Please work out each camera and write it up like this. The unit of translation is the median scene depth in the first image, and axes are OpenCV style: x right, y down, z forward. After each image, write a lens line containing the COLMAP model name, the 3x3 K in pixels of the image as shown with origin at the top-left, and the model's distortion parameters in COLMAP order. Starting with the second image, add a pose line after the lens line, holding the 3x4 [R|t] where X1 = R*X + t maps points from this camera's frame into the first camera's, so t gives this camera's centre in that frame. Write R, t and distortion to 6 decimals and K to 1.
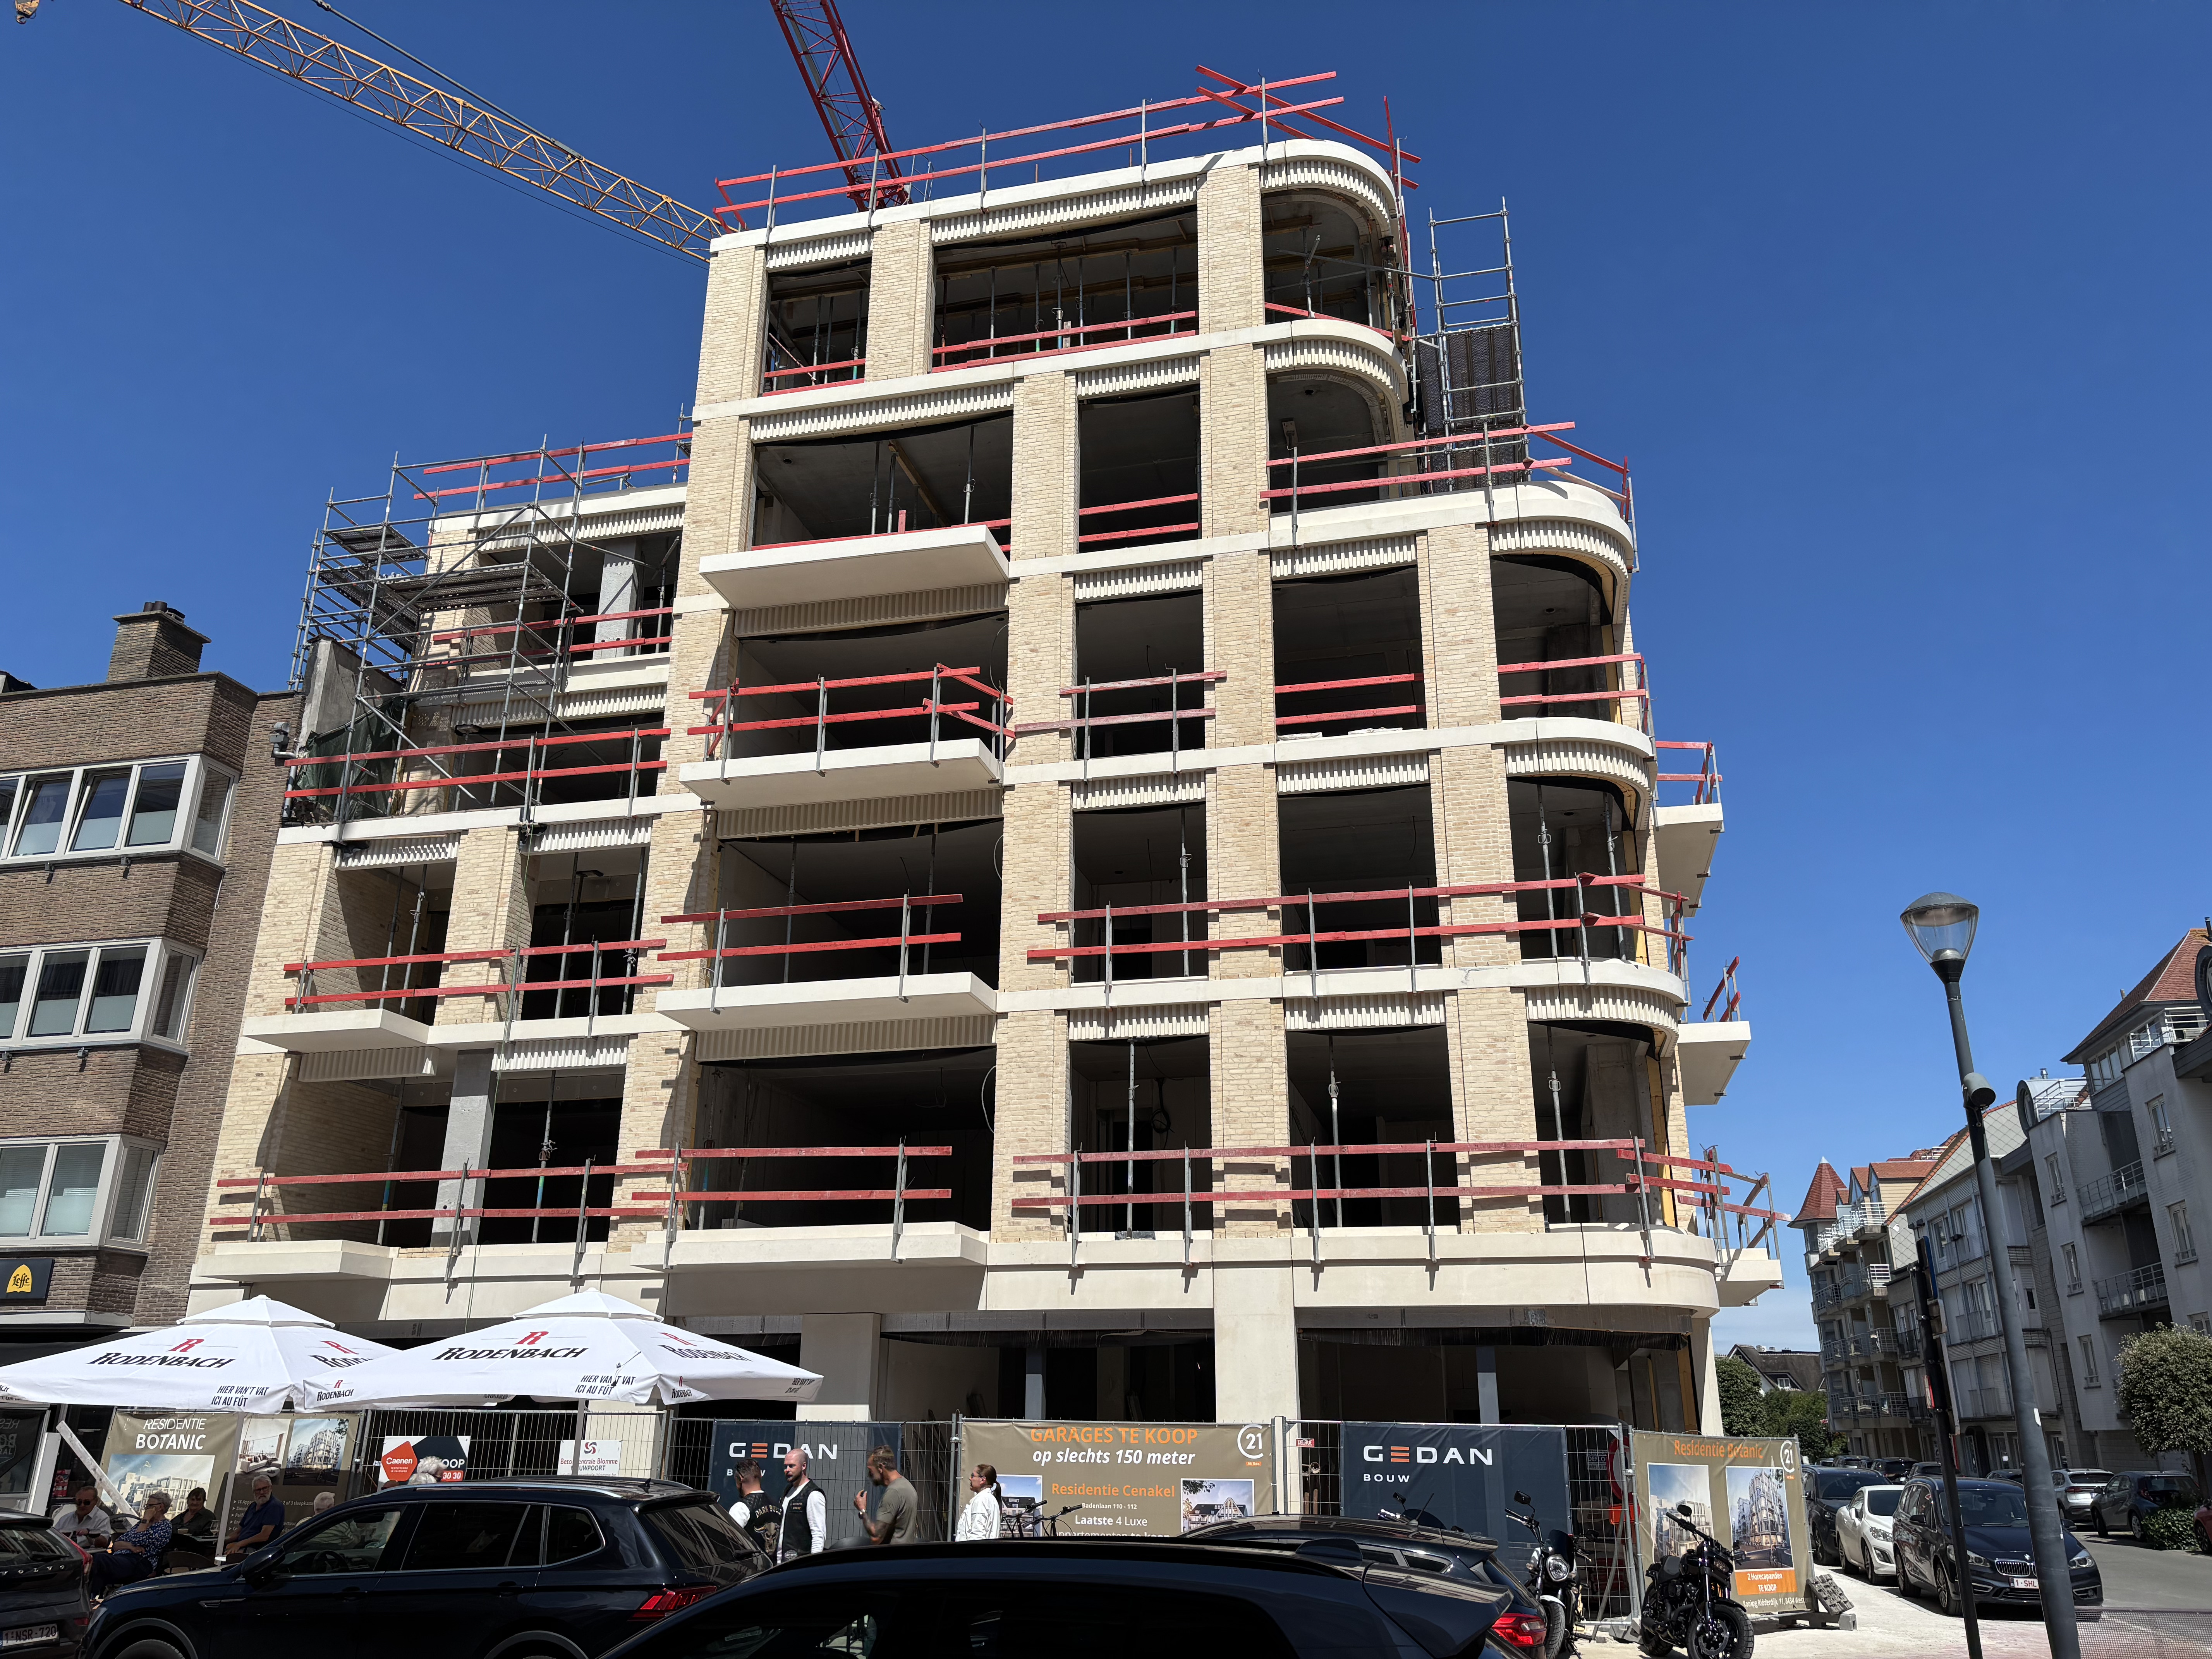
lens RADIAL K [[1653.3, 0, 1106.0], [0, 1653.3, 829.5], [0, 0, 1]] dist [0.023661, -0.000026]
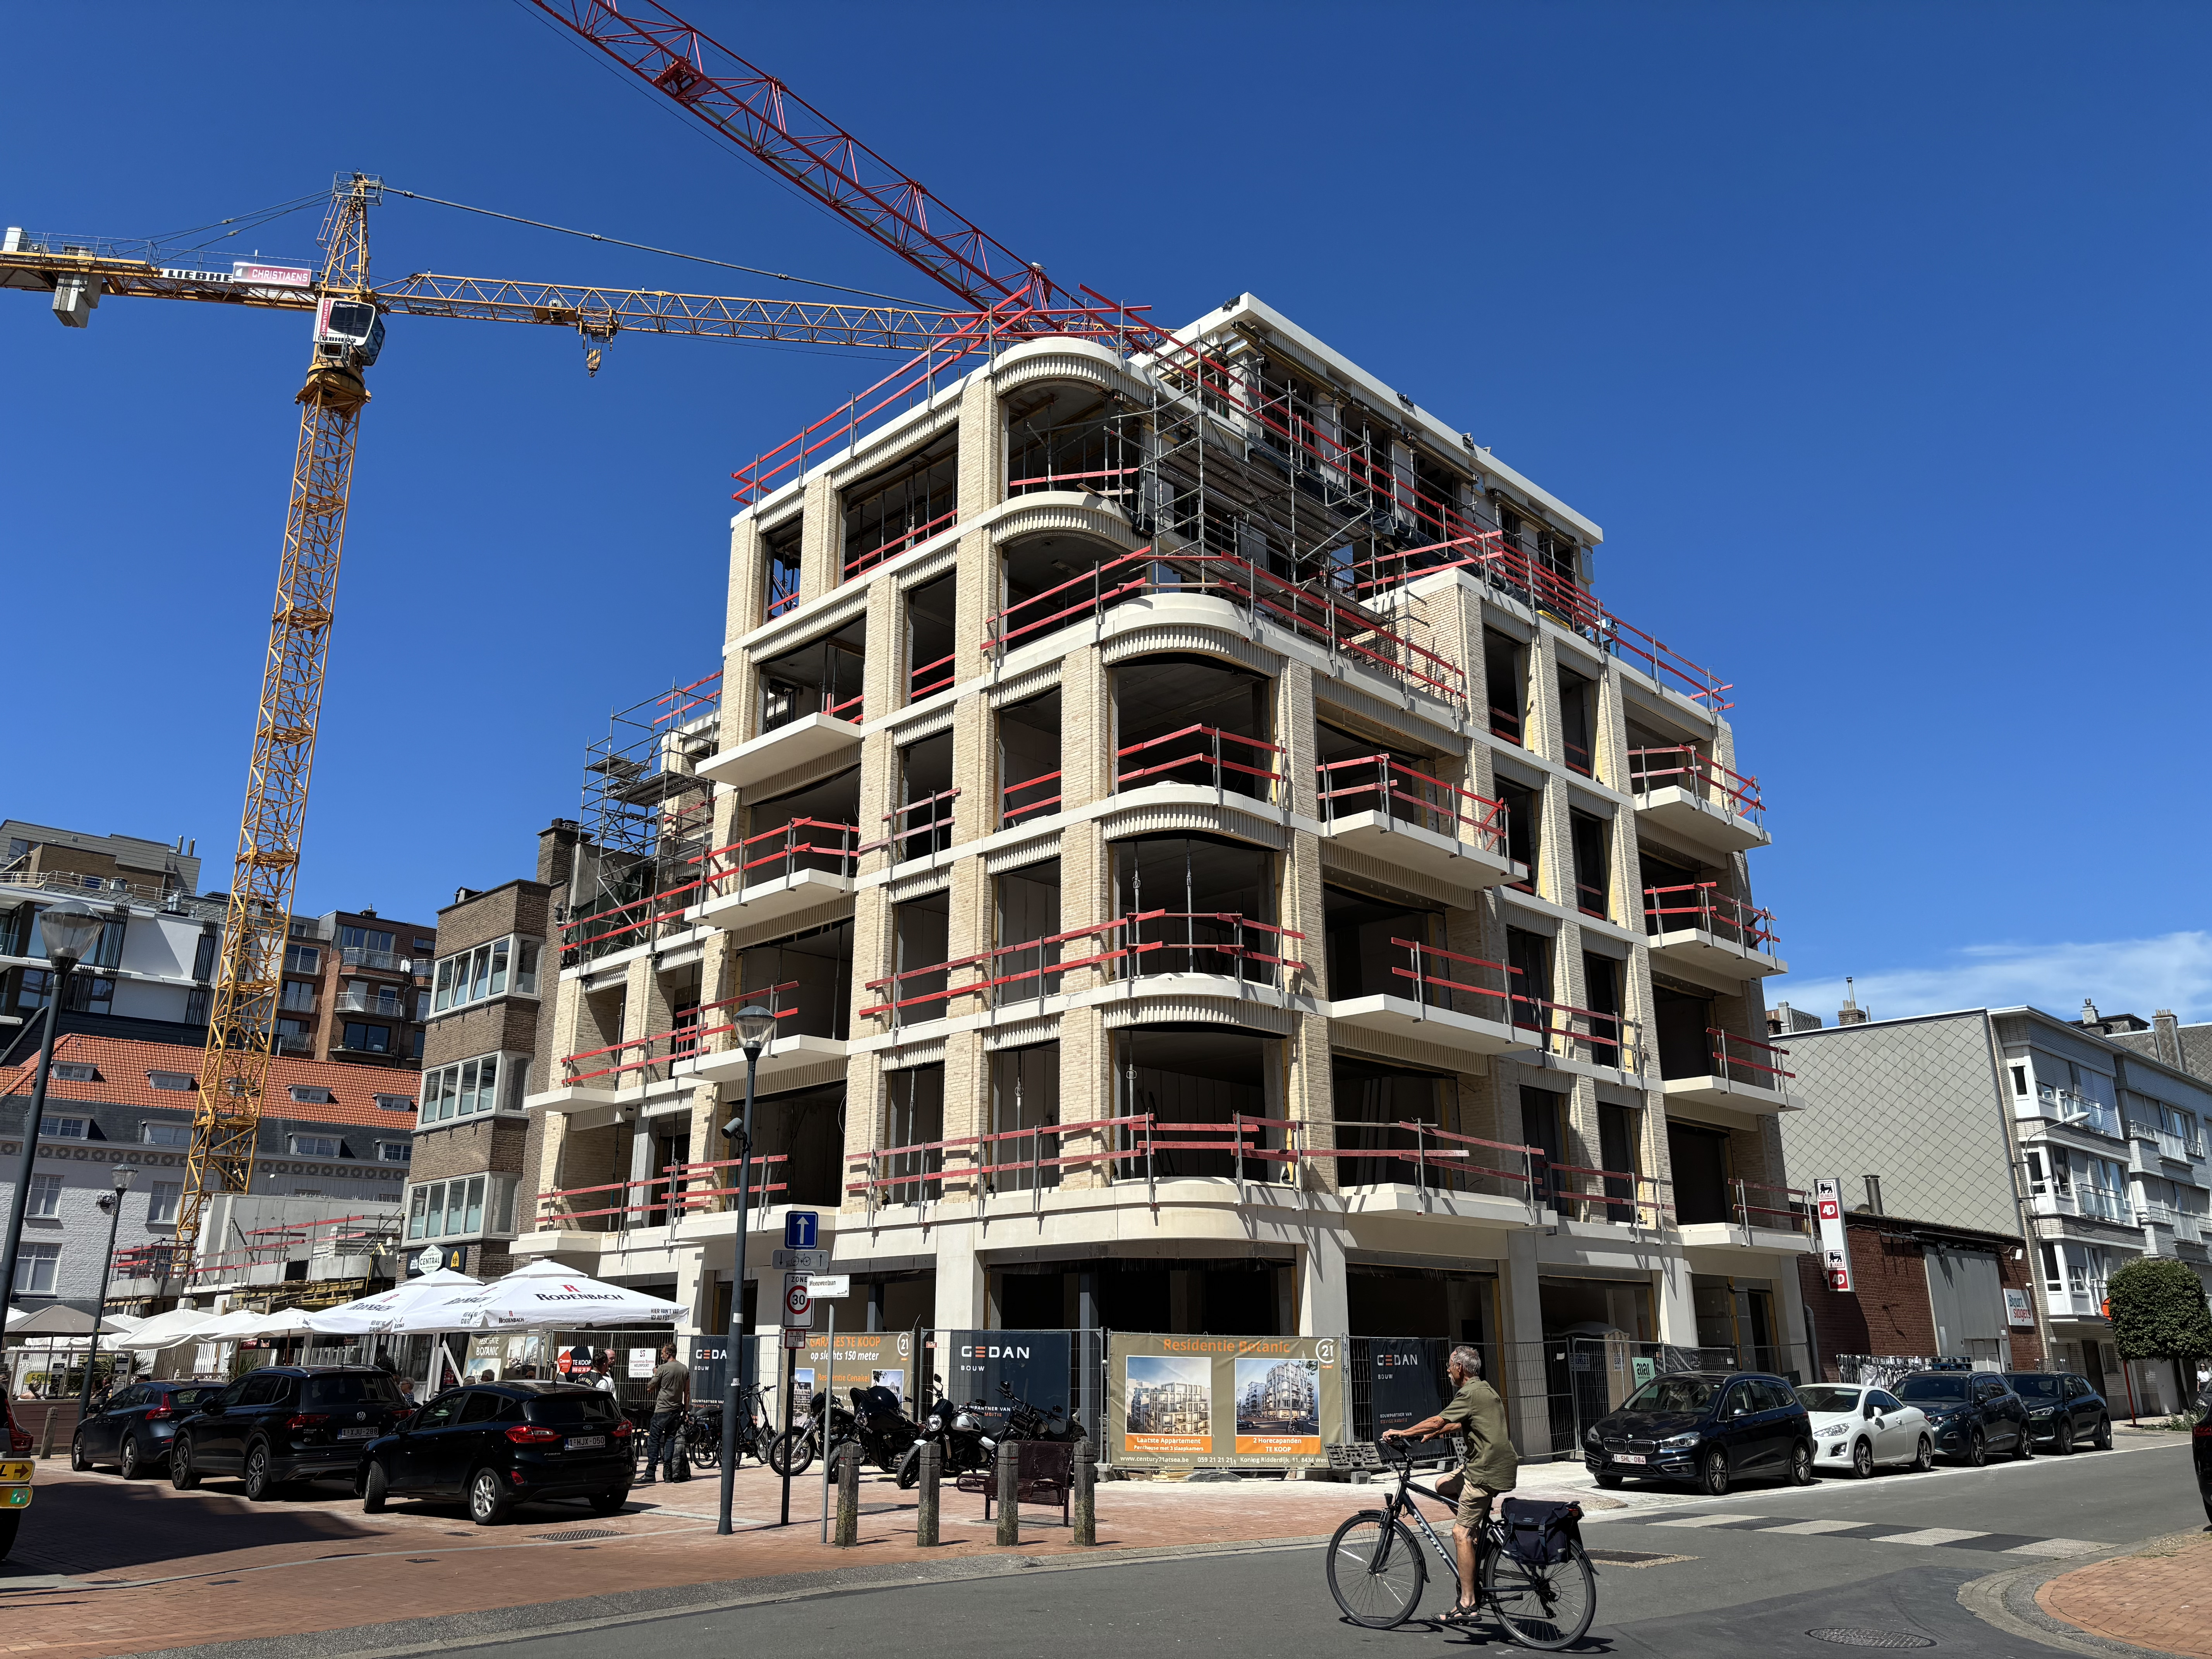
lens RADIAL K [[1651.7, 0, 1106.0], [0, 1651.7, 829.5], [0, 0, 1]] dist [0.049712, -0.002066]
pose [[0.855685, -0.162834, -0.491211, 0.810635], [0.184508, 0.982821, -0.004388, -0.032846], [0.483487, -0.086878, 0.871029, -0.126225]]
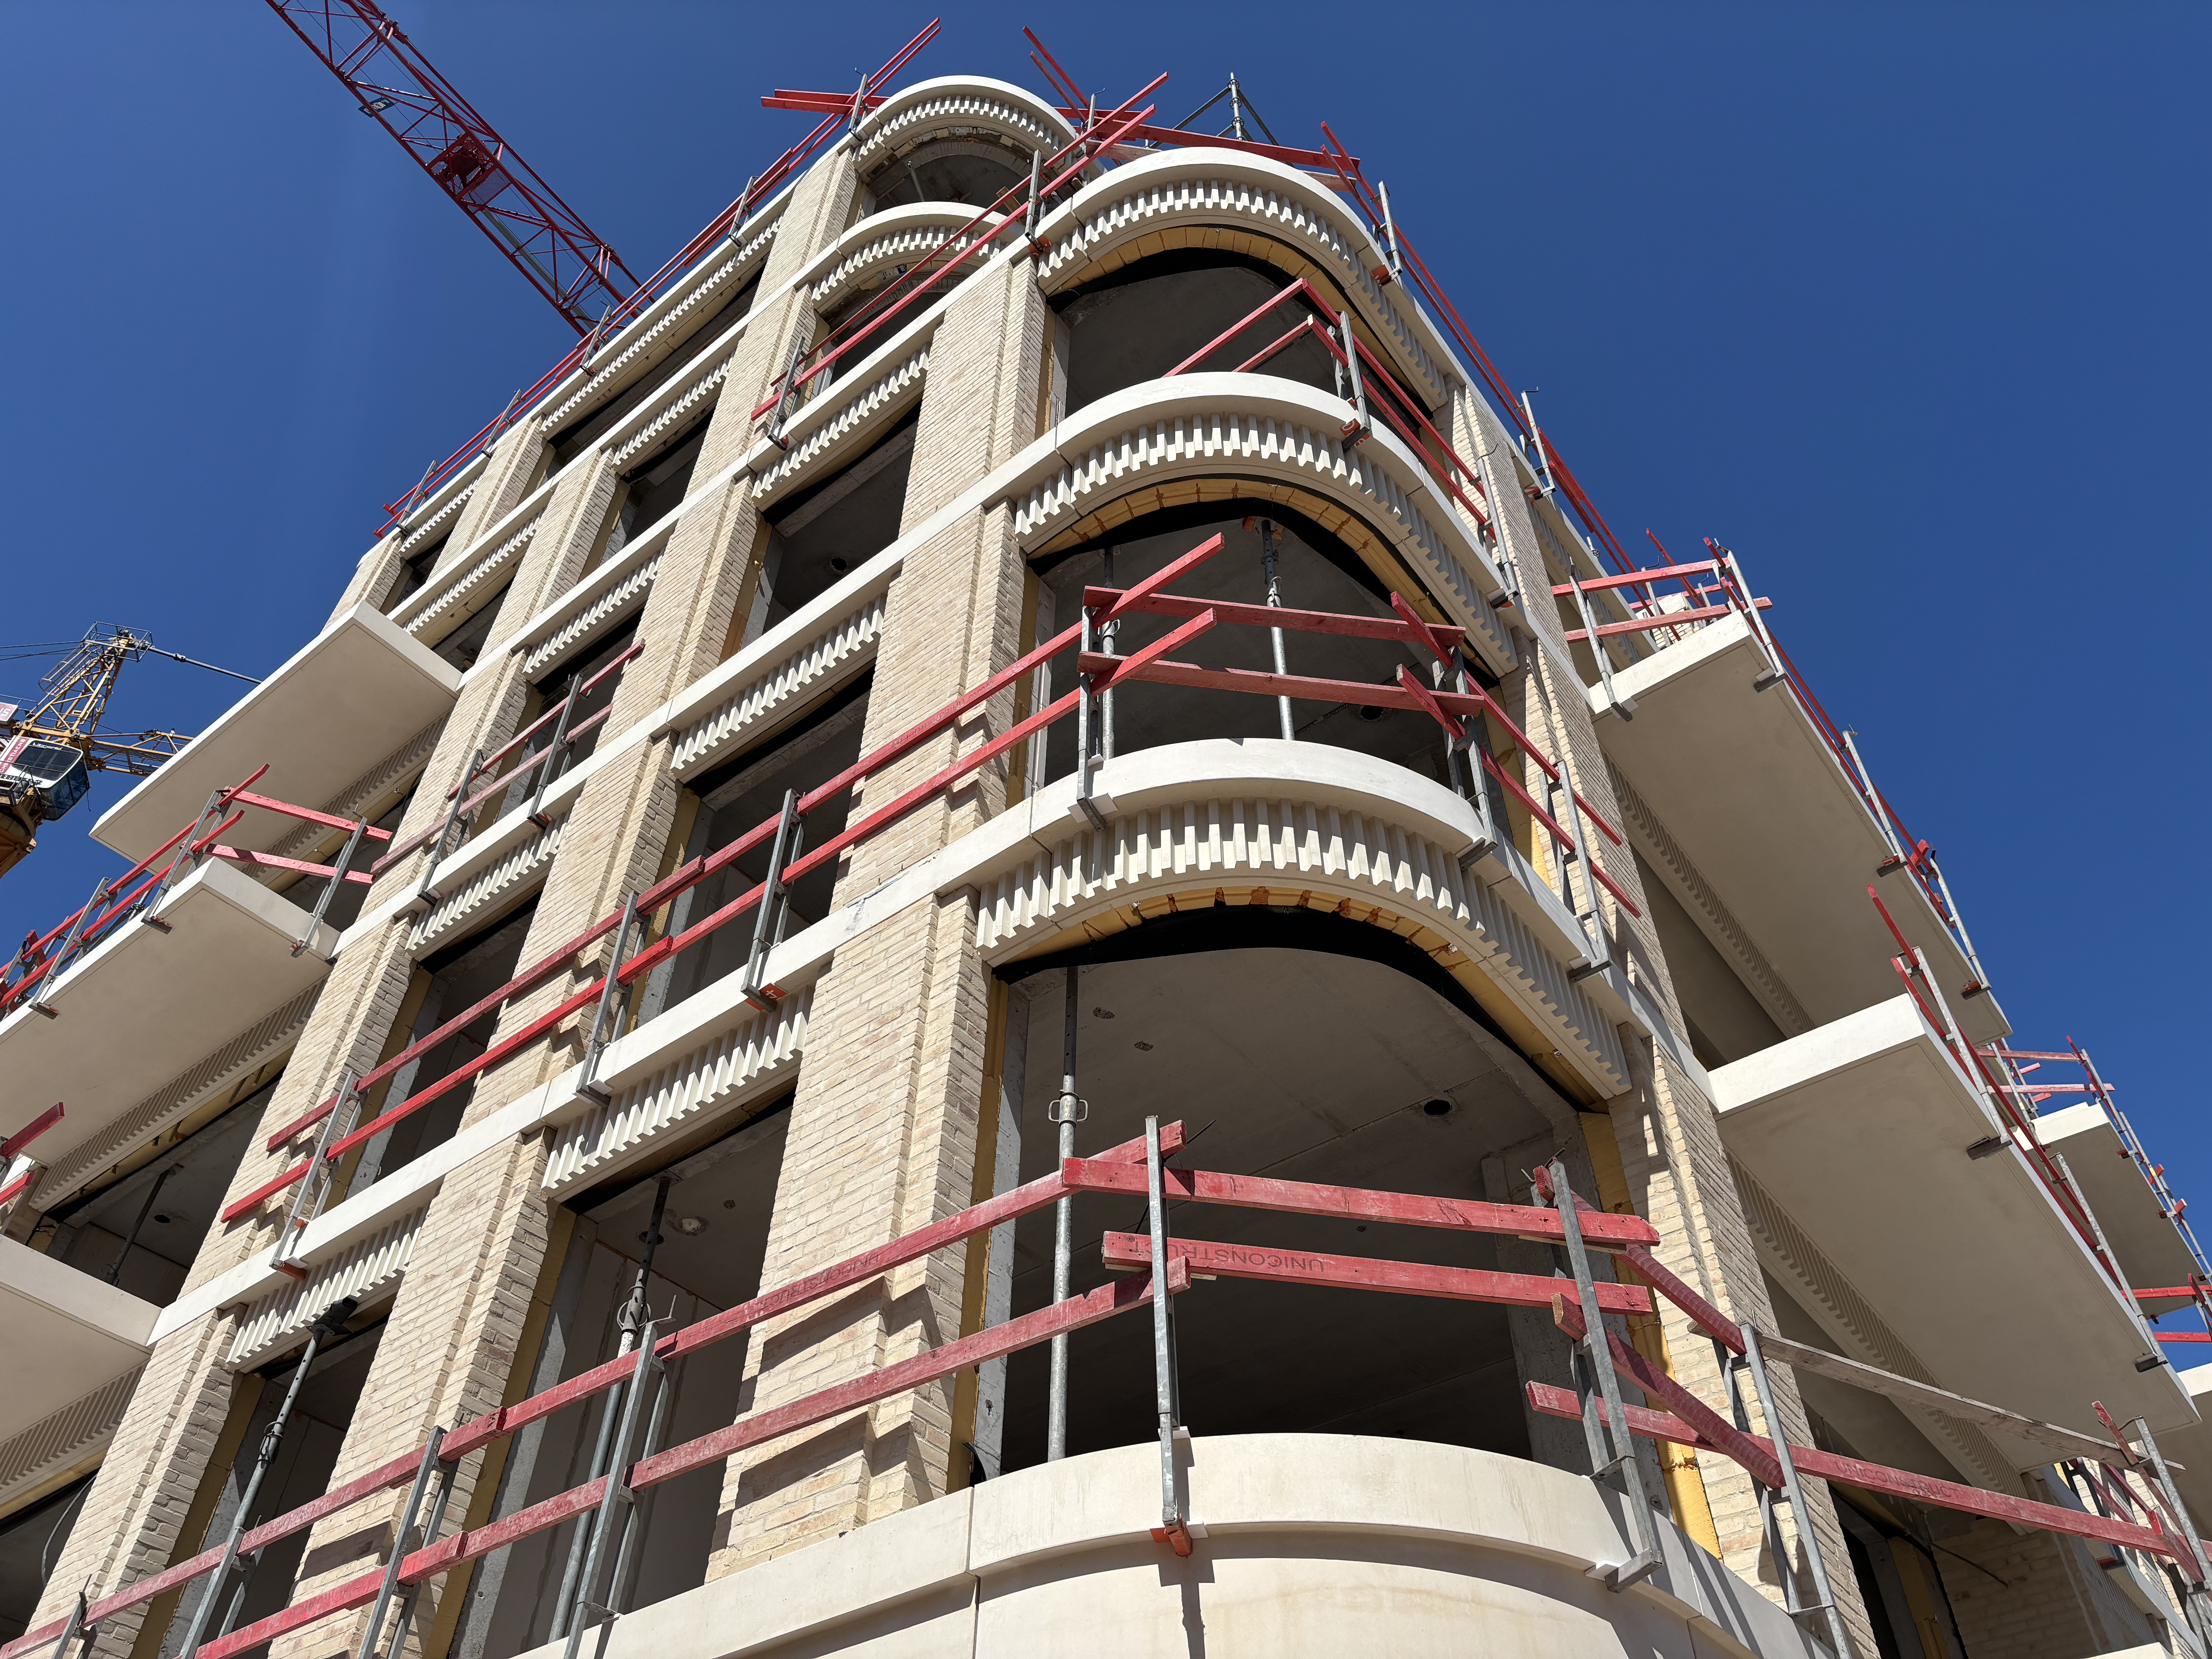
lens RADIAL K [[1653.3, 0, 1106.0], [0, 1653.3, 829.5], [0, 0, 1]] dist [0.023661, -0.000026]
pose [[0.902902, -0.311681, -0.296013, 0.340517], [0.146158, 0.870225, -0.470474, 0.227630], [0.404236, 0.381527, 0.831282, 0.611584]]
